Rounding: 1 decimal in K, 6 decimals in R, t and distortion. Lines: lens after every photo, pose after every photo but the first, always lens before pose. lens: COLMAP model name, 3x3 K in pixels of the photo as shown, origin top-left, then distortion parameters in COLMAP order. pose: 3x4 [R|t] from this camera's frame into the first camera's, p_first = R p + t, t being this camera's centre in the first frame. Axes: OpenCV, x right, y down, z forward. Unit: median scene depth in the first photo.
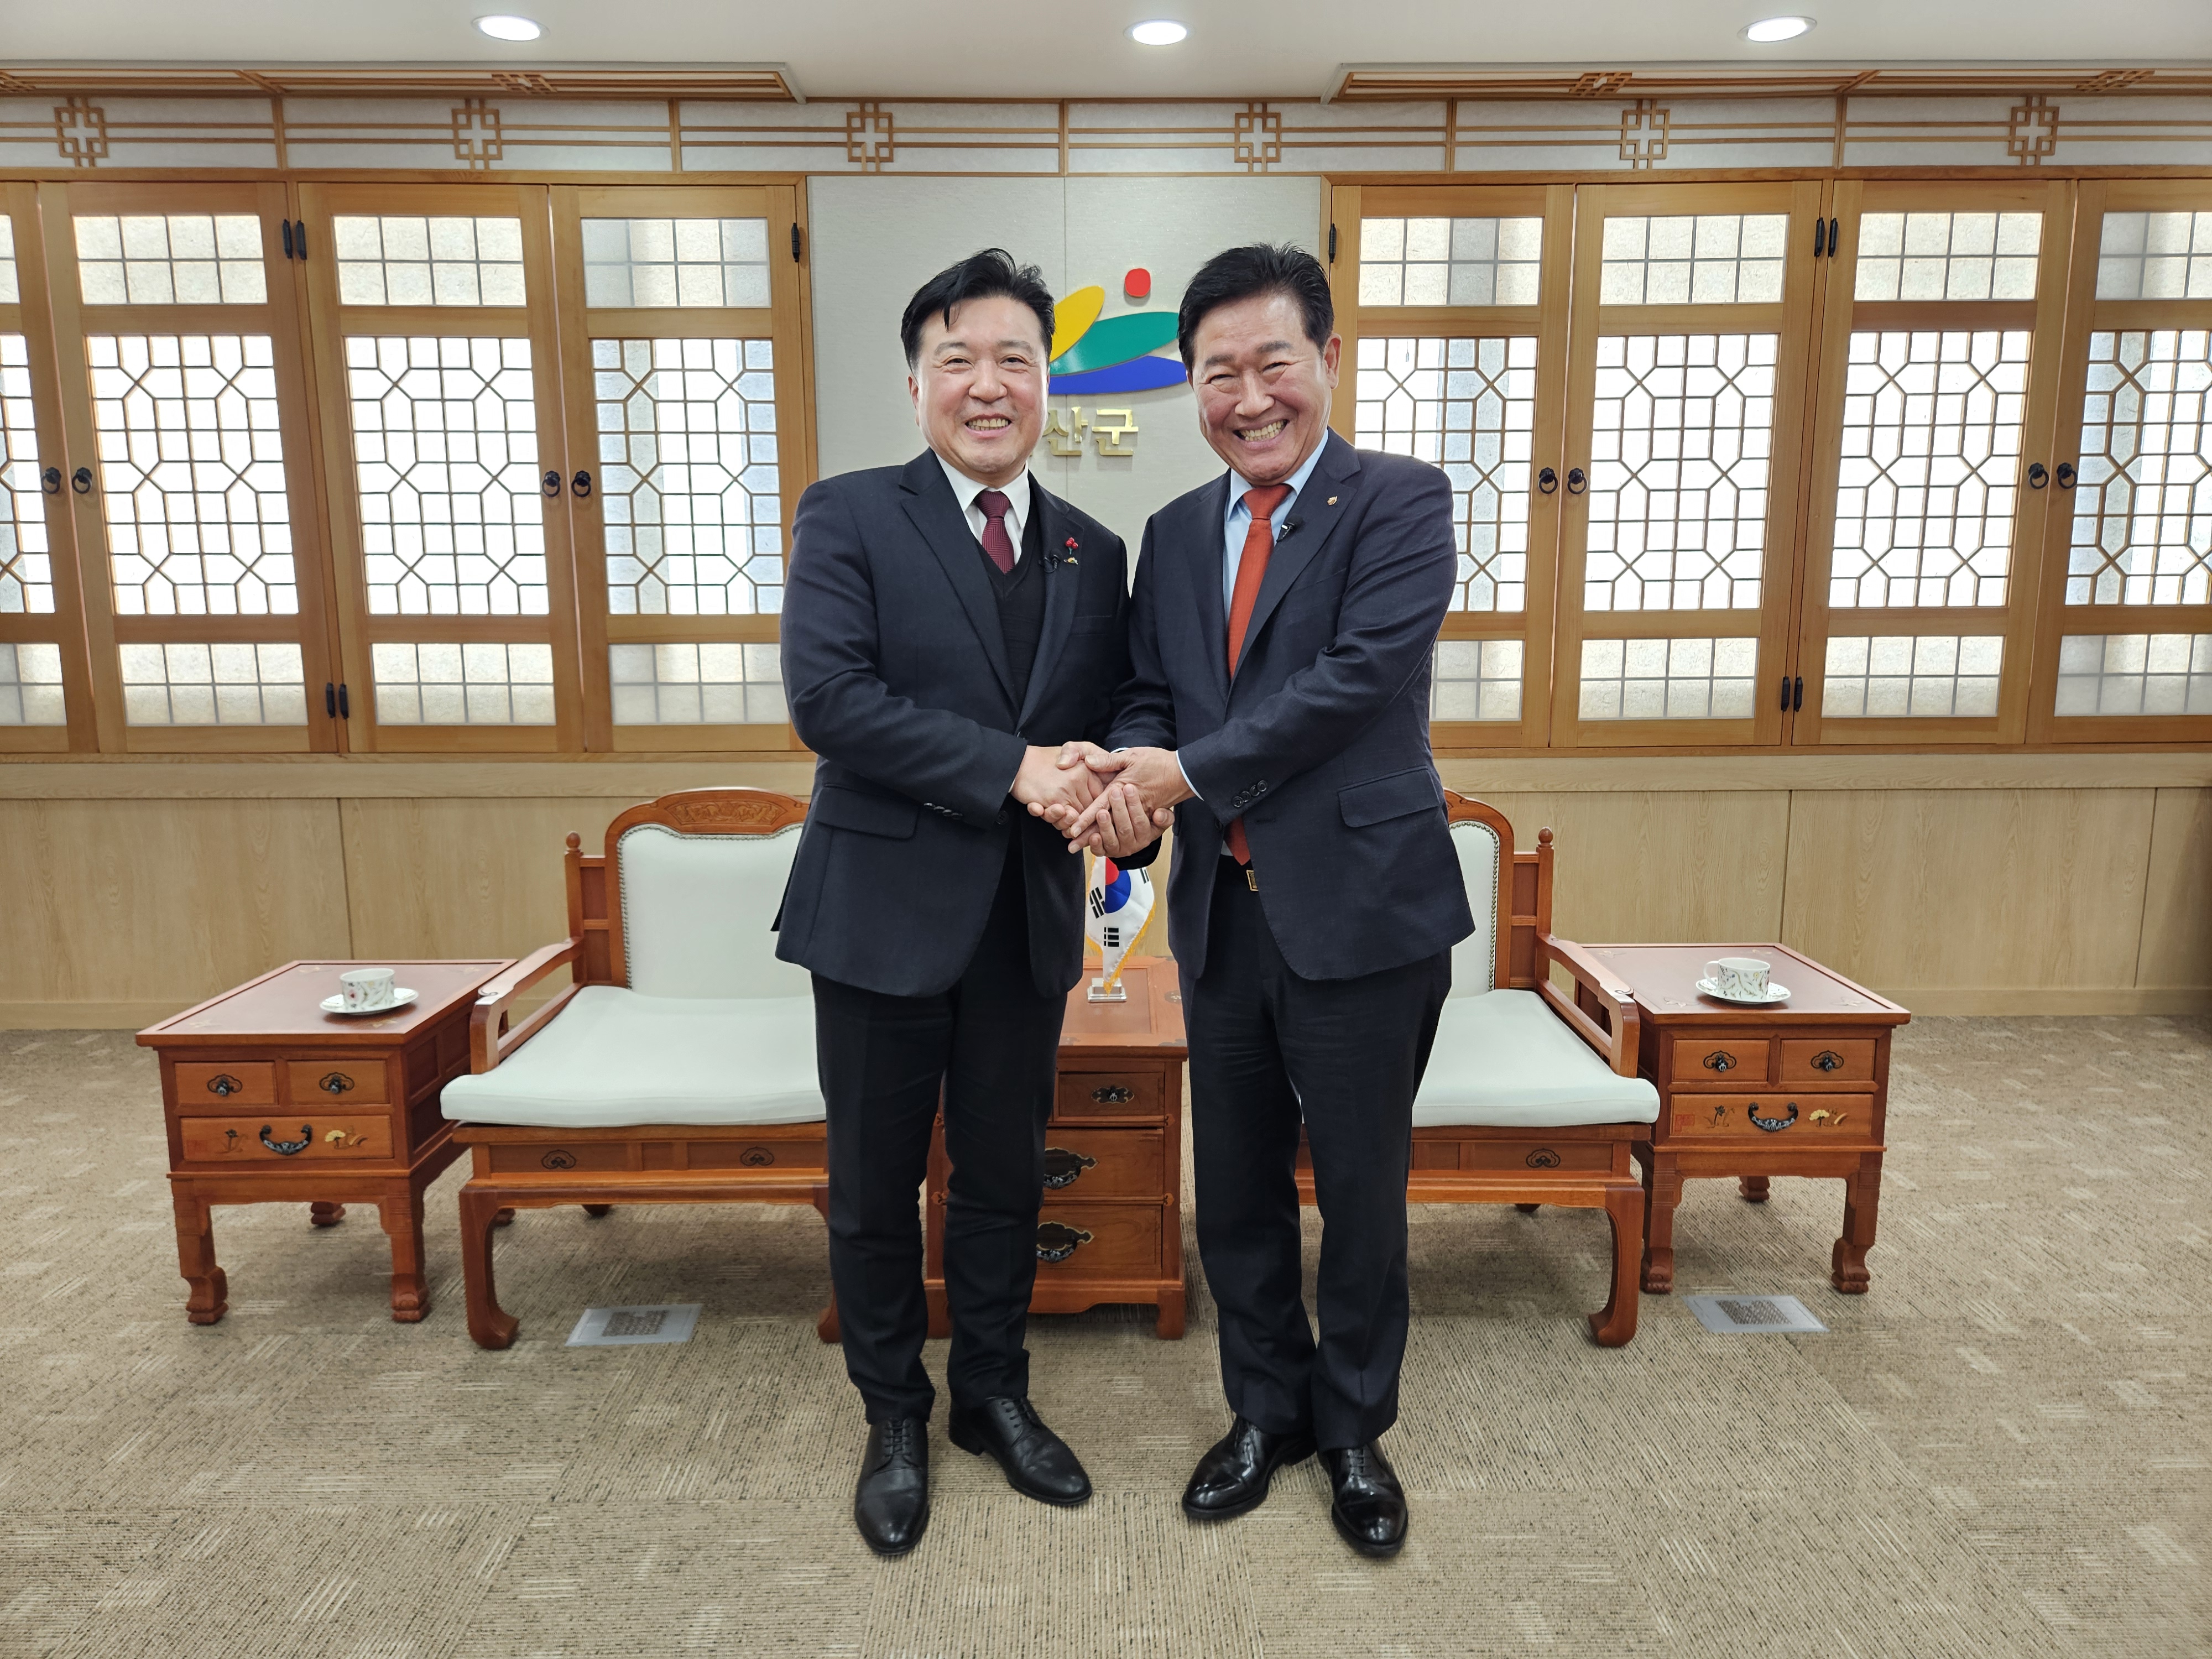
lens RADIAL K [[1539.4, 0, 1106.0], [0, 1539.4, 829.5], [0, 0, 1]] dist [0.078488, -0.075755]
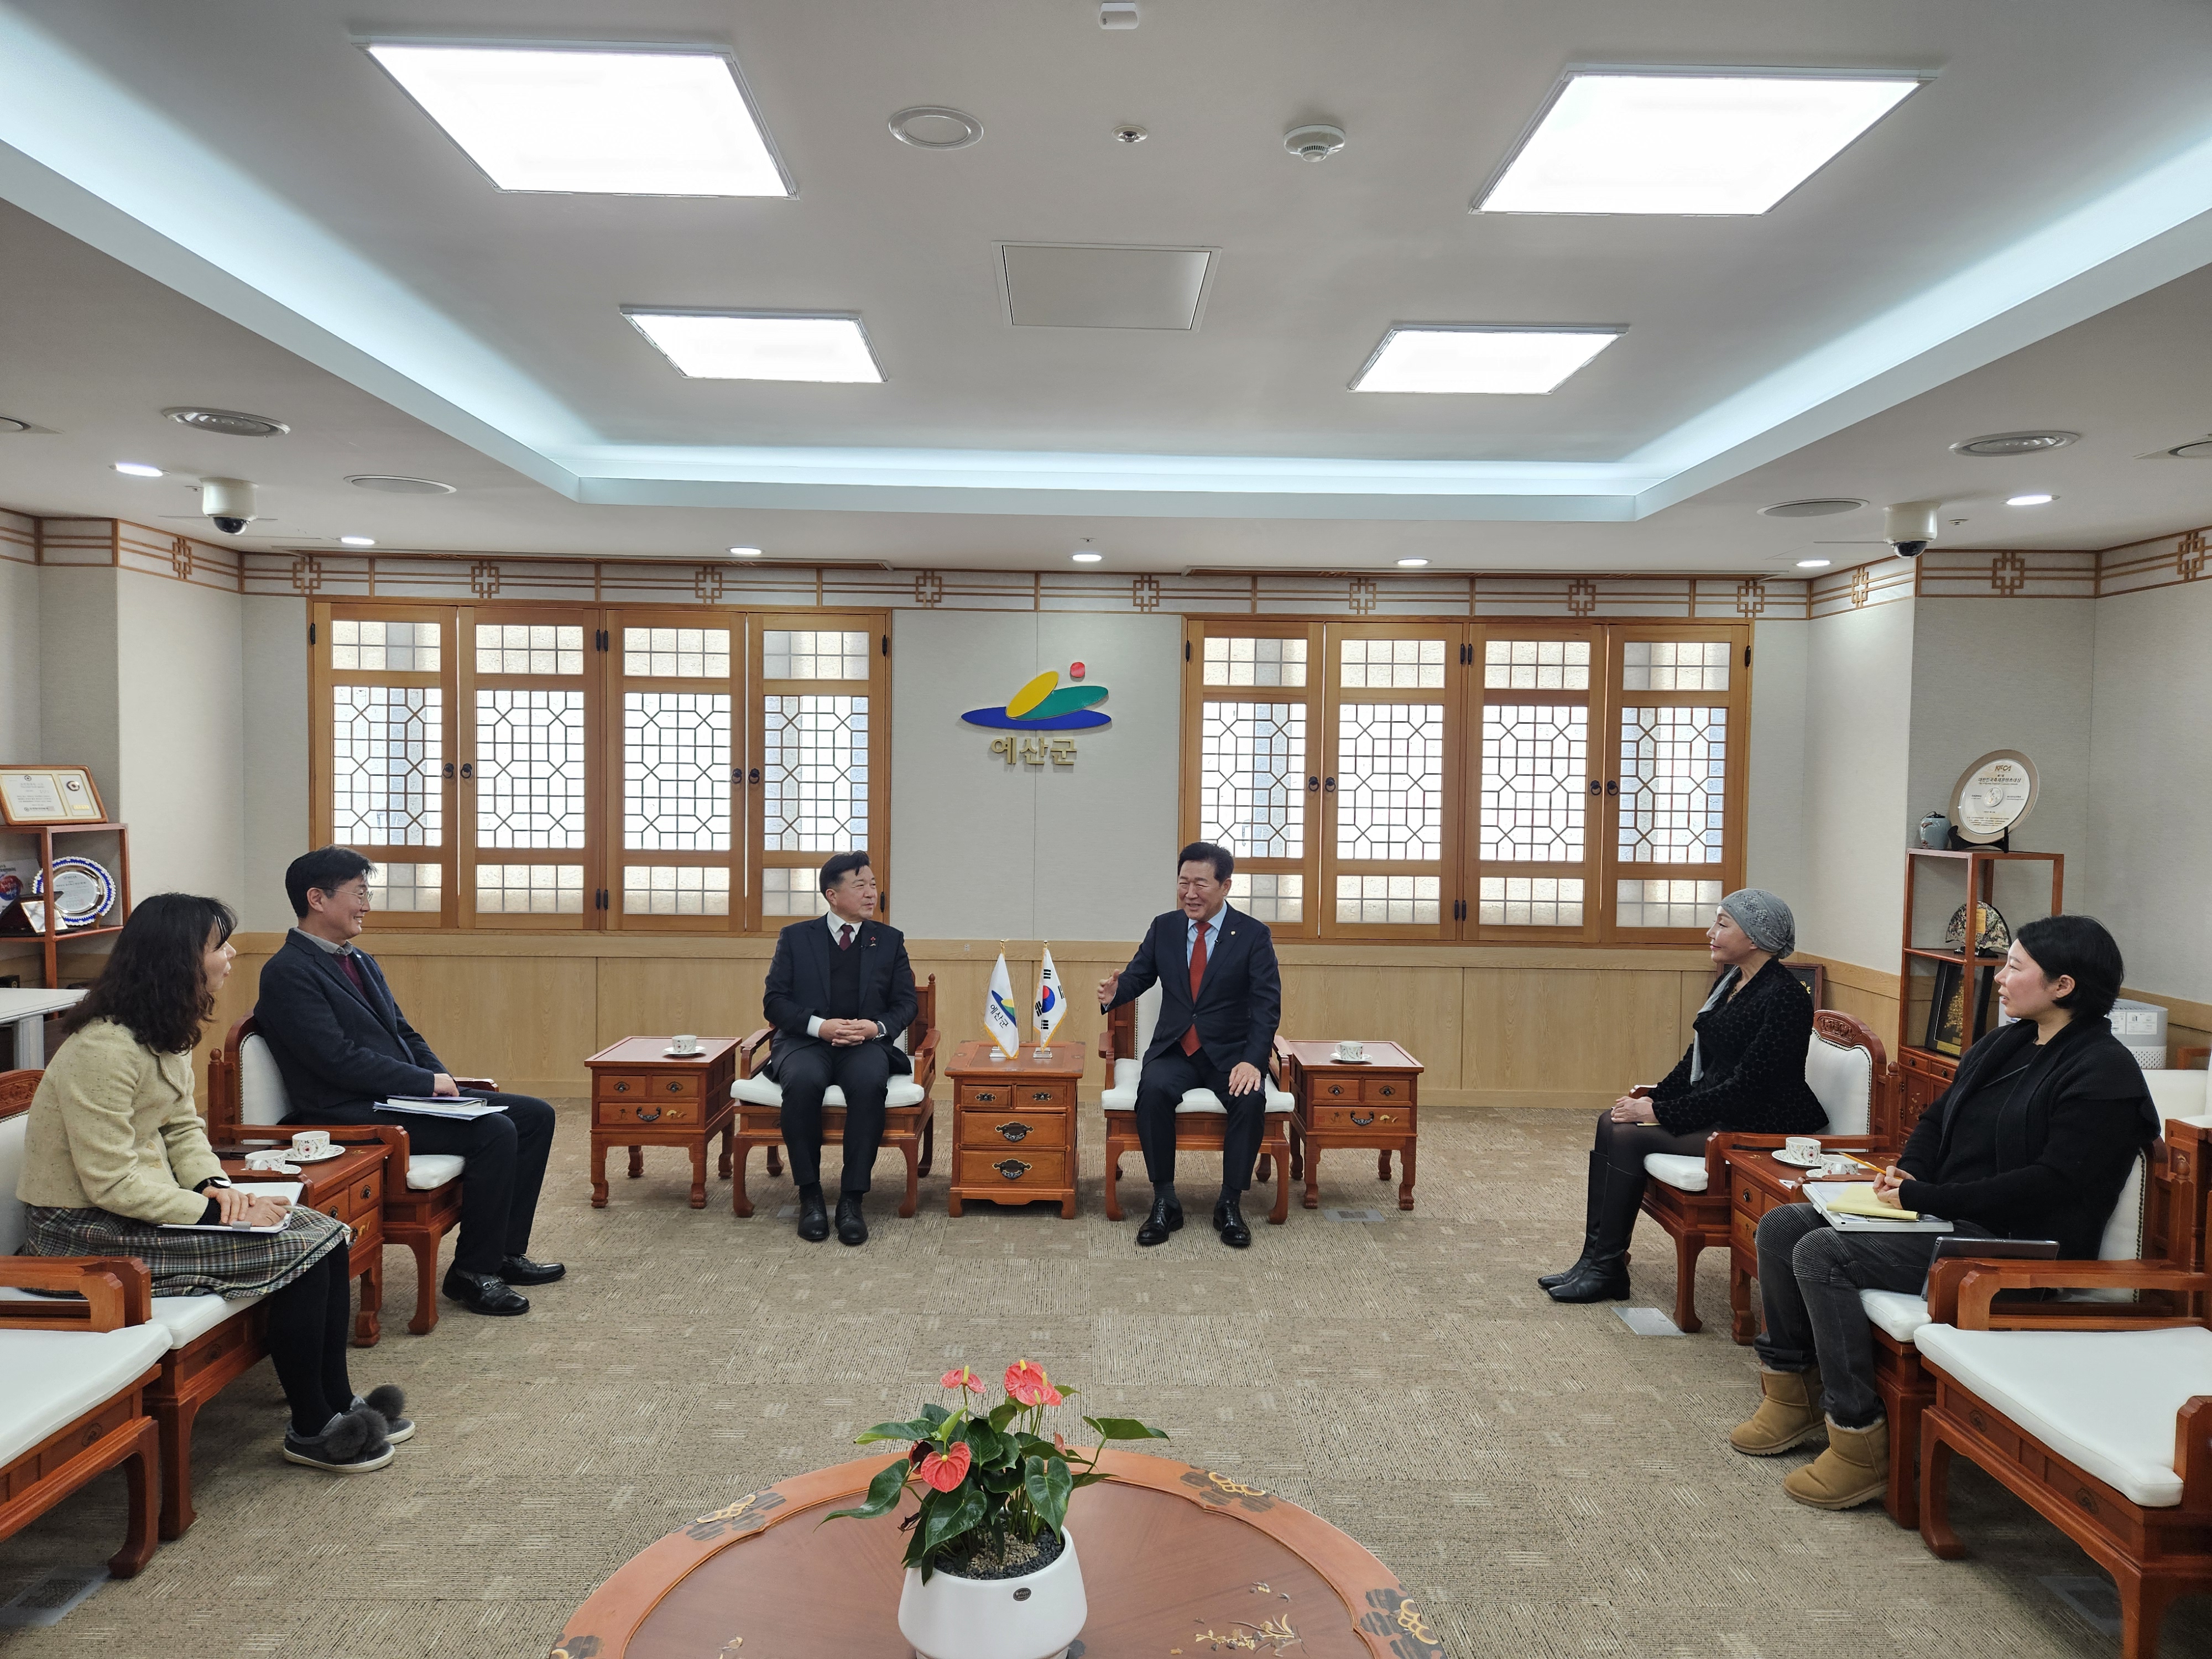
lens RADIAL K [[1539.4, 0, 1106.0], [0, 1539.4, 829.5], [0, 0, 1]] dist [0.078488, -0.075755]
pose [[0.999808, 0.018268, 0.007075, 0.043435], [-0.017270, 0.992388, -0.121931, 0.039848], [-0.009249, 0.121785, 0.992513, -0.713277]]
